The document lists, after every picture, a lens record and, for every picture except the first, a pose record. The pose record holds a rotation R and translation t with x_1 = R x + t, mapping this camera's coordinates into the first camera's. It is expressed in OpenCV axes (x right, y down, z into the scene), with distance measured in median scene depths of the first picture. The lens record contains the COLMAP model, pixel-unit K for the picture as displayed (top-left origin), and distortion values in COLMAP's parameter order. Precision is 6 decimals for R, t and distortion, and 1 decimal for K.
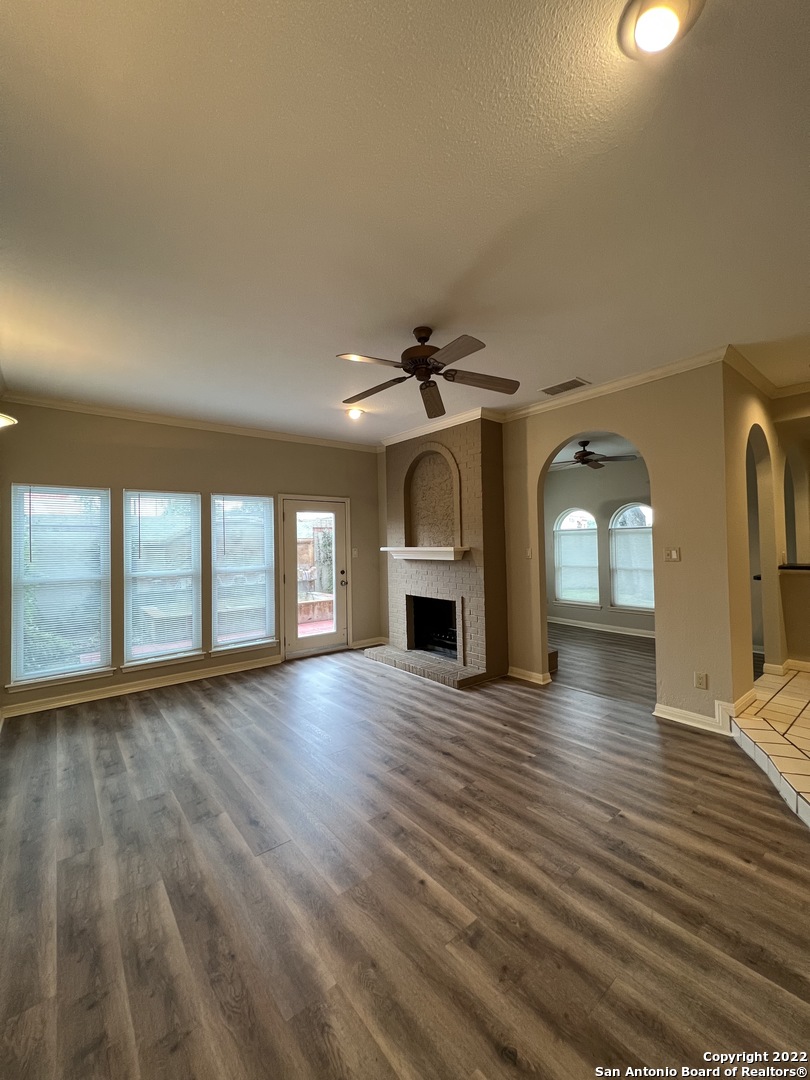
lens RADIAL K [[431.6, 0, 402.6], [0, 431.6, 537.4], [0, 0, 1]] dist [-0.000203, 0.000219]
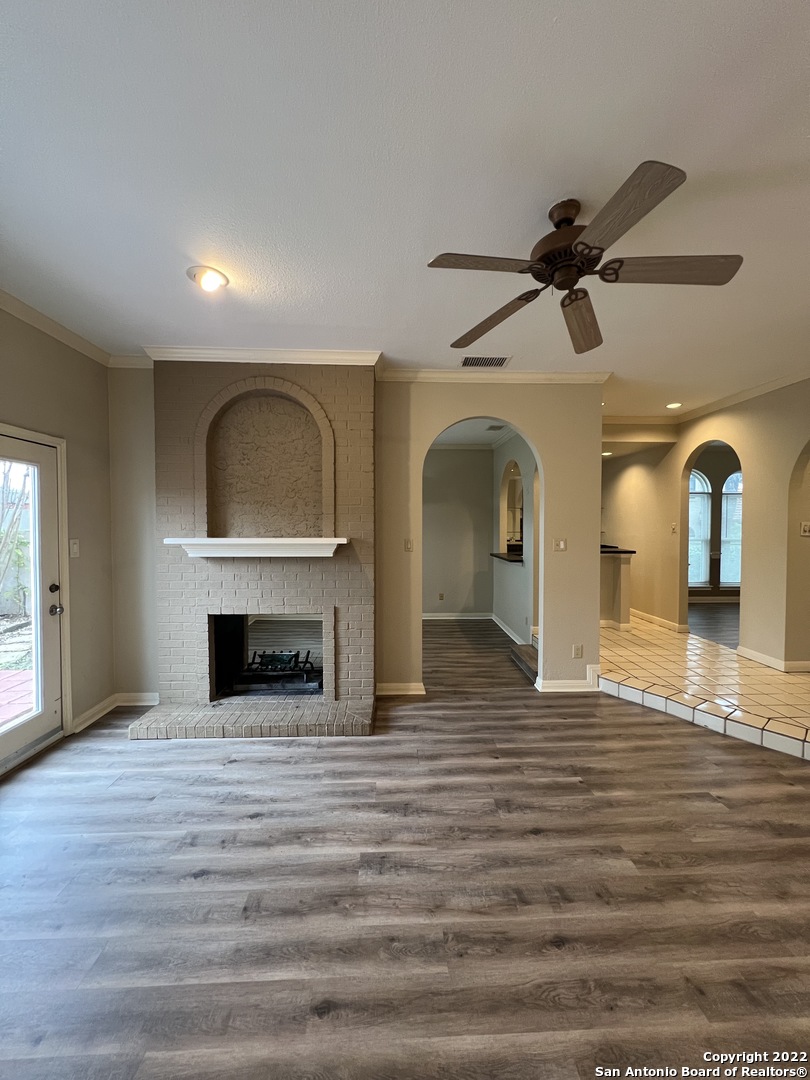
lens RADIAL K [[431.6, 0, 407.2], [0, 431.6, 537.8], [0, 0, 1]] dist [-0.000203, 0.000219]
pose [[0.594250, -0.005808, 0.804259, -0.394144], [-0.021202, 0.999513, 0.022883, 0.003230], [-0.804001, -0.030650, 0.593838, 0.505941]]
